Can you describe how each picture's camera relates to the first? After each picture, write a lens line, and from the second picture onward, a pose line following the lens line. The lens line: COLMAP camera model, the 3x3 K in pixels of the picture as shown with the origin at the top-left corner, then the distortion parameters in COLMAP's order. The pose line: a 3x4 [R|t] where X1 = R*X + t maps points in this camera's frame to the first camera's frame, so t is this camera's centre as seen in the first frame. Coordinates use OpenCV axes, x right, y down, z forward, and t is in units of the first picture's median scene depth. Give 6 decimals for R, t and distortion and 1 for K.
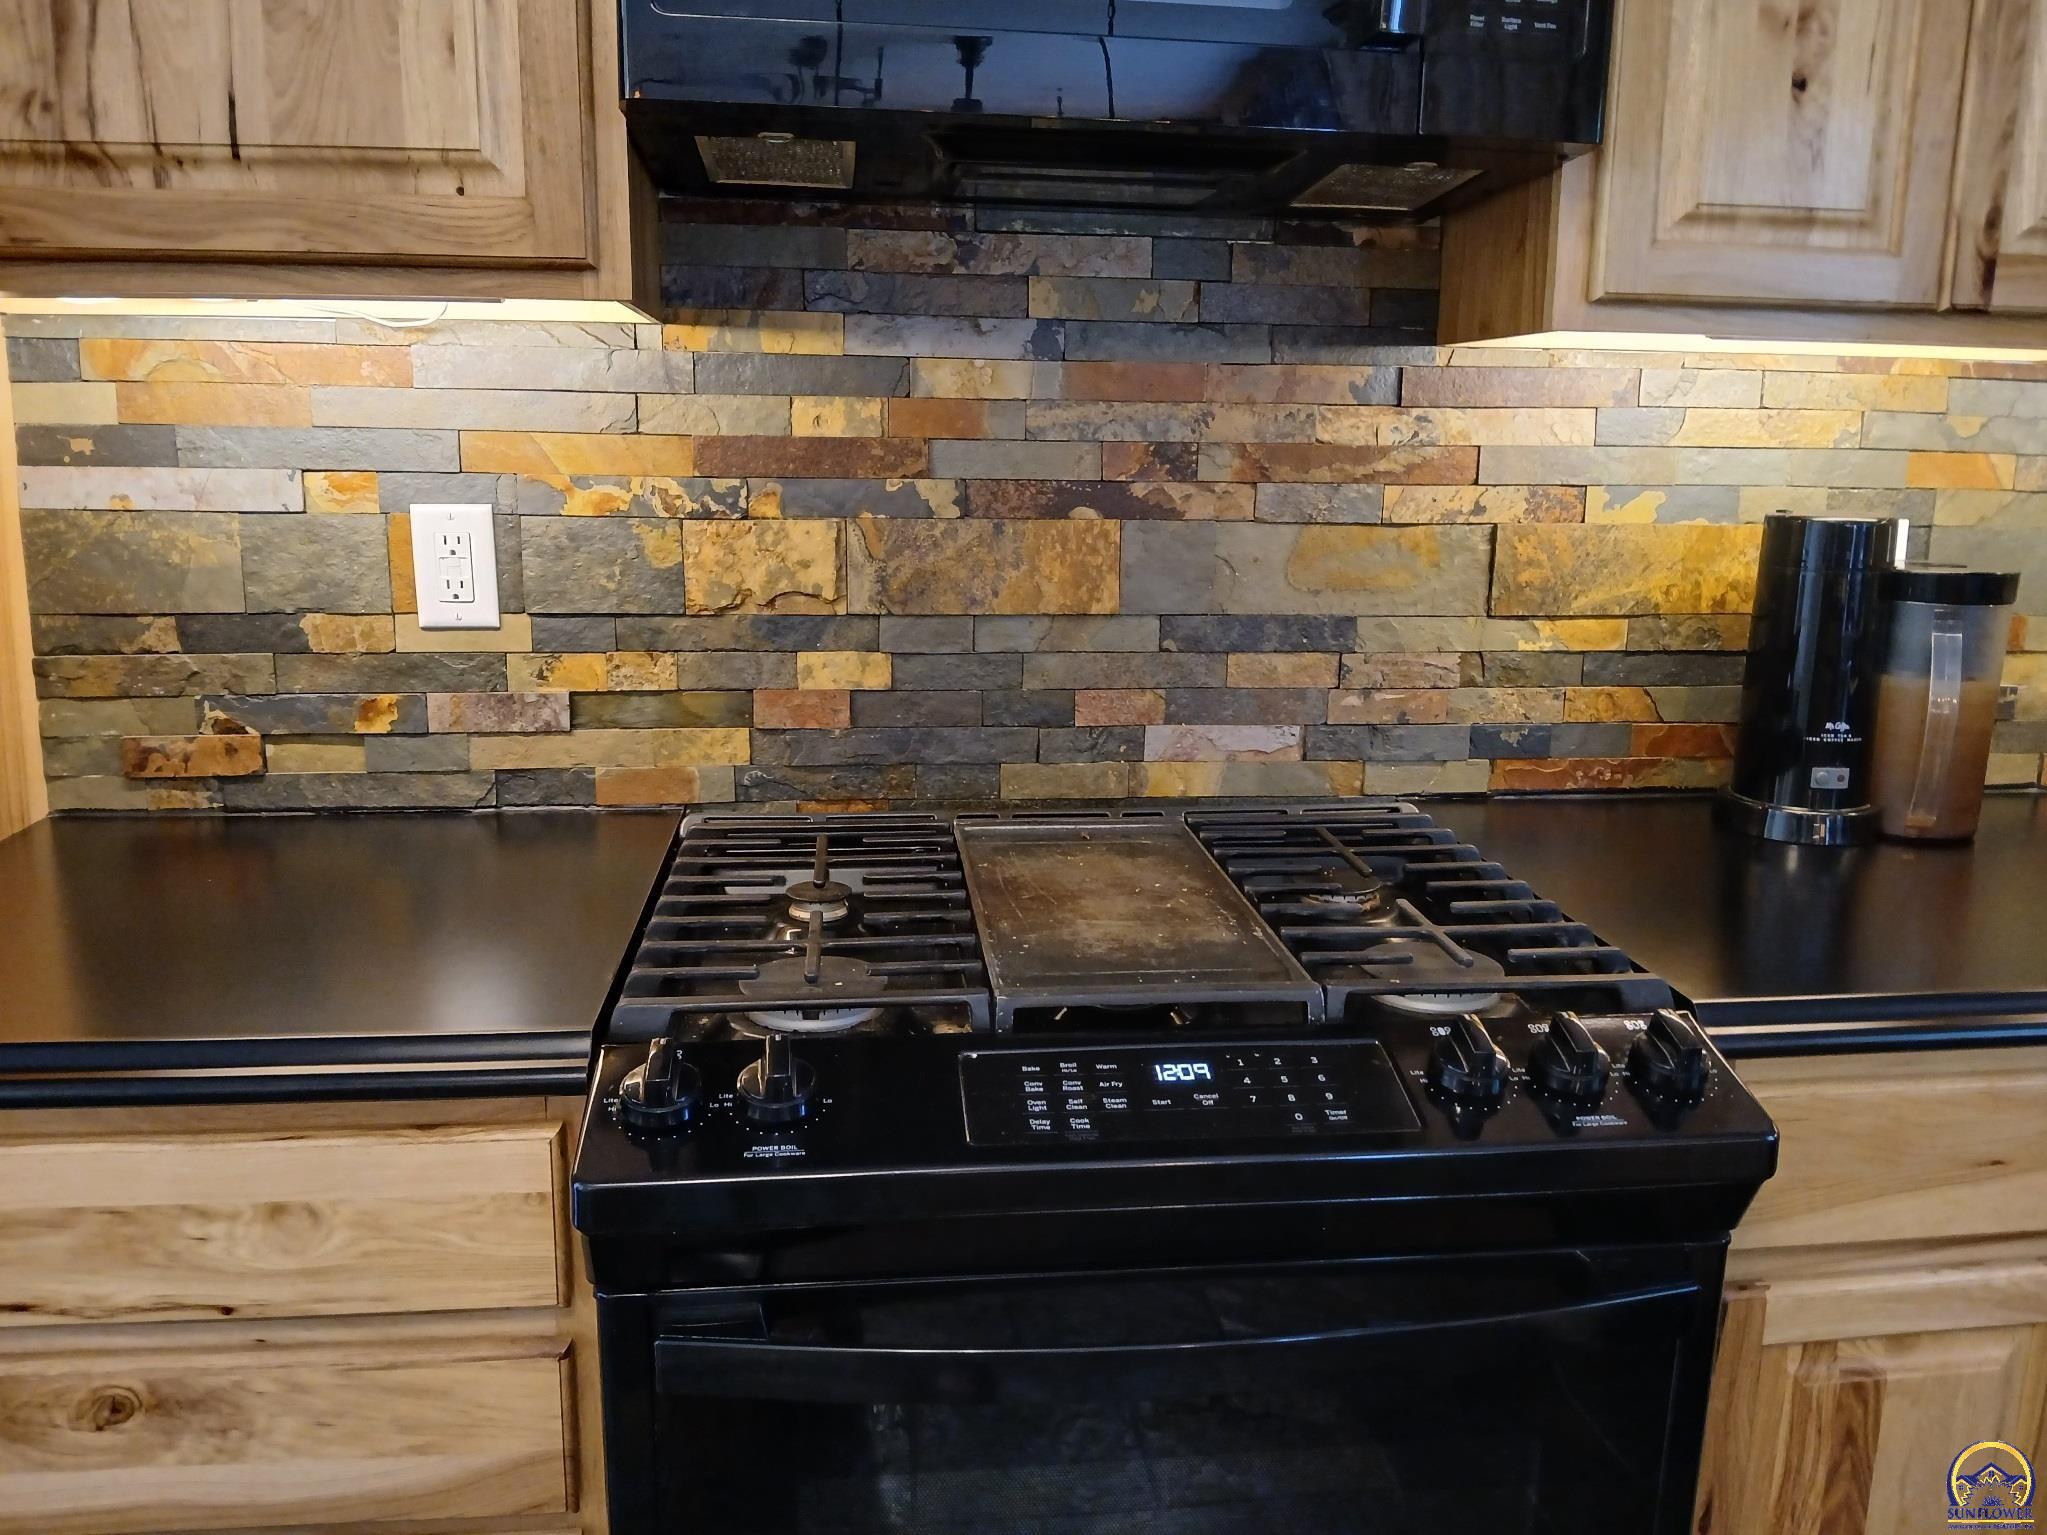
lens RADIAL K [[1618.6, 0, 1024.6], [0, 1618.6, 772.4], [0, 0, 1]] dist [0.072081, -0.144480]
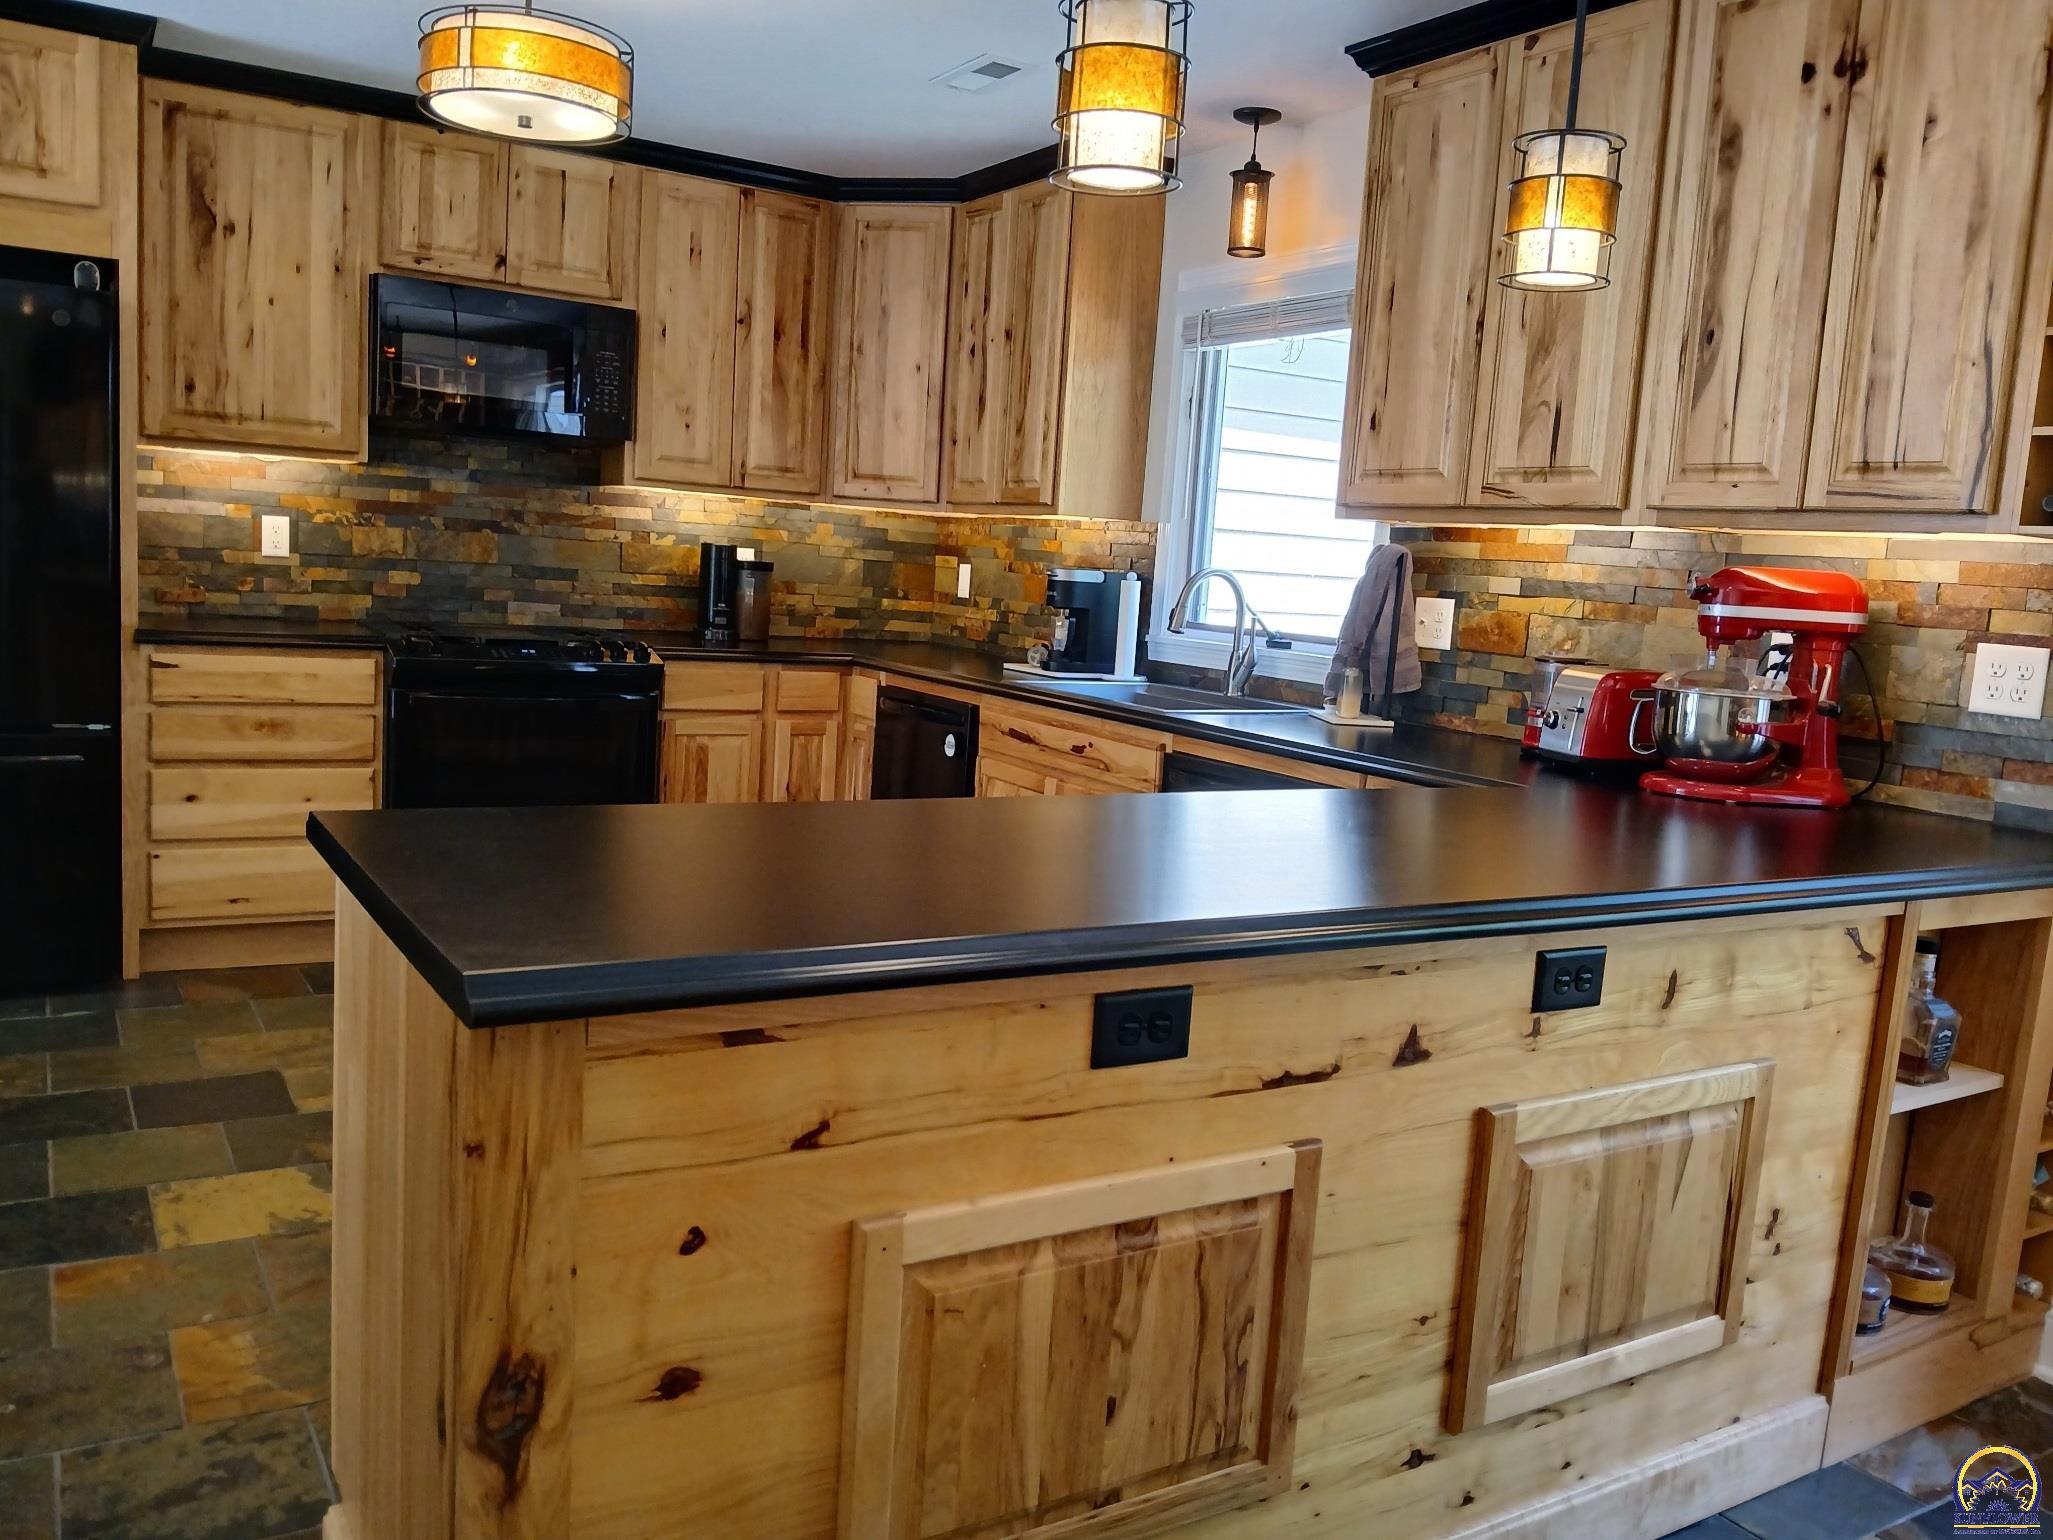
lens RADIAL K [[1623.3, 0, 1009.0], [0, 1623.3, 785.1], [0, 0, 1]] dist [0.072081, -0.144480]
pose [[0.913177, -0.013374, 0.407344, -0.341566], [0.035638, 0.998253, -0.047118, 0.526470], [-0.406002, 0.057544, 0.912059, -2.310944]]
